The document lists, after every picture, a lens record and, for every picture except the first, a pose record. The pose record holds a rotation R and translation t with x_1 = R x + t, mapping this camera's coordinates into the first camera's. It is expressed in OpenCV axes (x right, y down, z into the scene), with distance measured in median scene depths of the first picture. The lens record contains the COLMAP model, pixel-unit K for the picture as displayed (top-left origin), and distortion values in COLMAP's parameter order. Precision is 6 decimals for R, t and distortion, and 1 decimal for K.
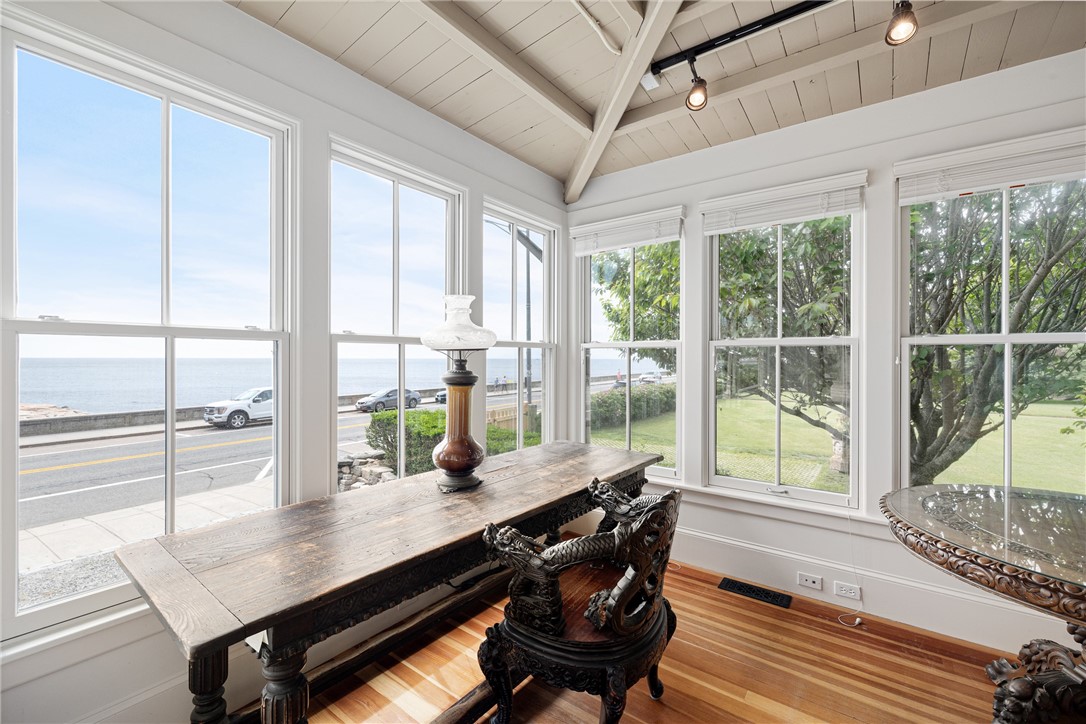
lens RADIAL K [[458.2, 0, 543.3], [0, 458.2, 358.9], [0, 0, 1]] dist [0.004128, 0.000147]
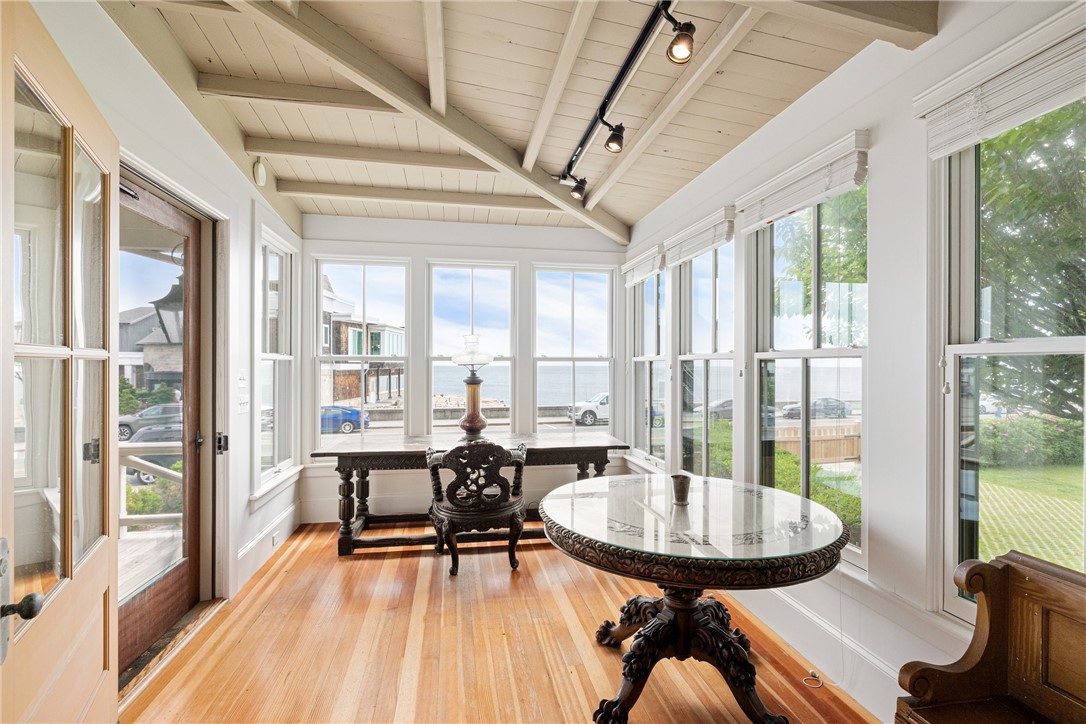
lens RADIAL K [[494.6, 0, 541.8], [0, 494.6, 364.5], [0, 0, 1]] dist [-0.013567, -0.000479]
pose [[0.739148, 0.000421, -0.673543, 0.904161], [-0.003788, 0.999987, -0.003532, -0.009664], [0.673533, 0.005162, 0.739139, -0.171914]]
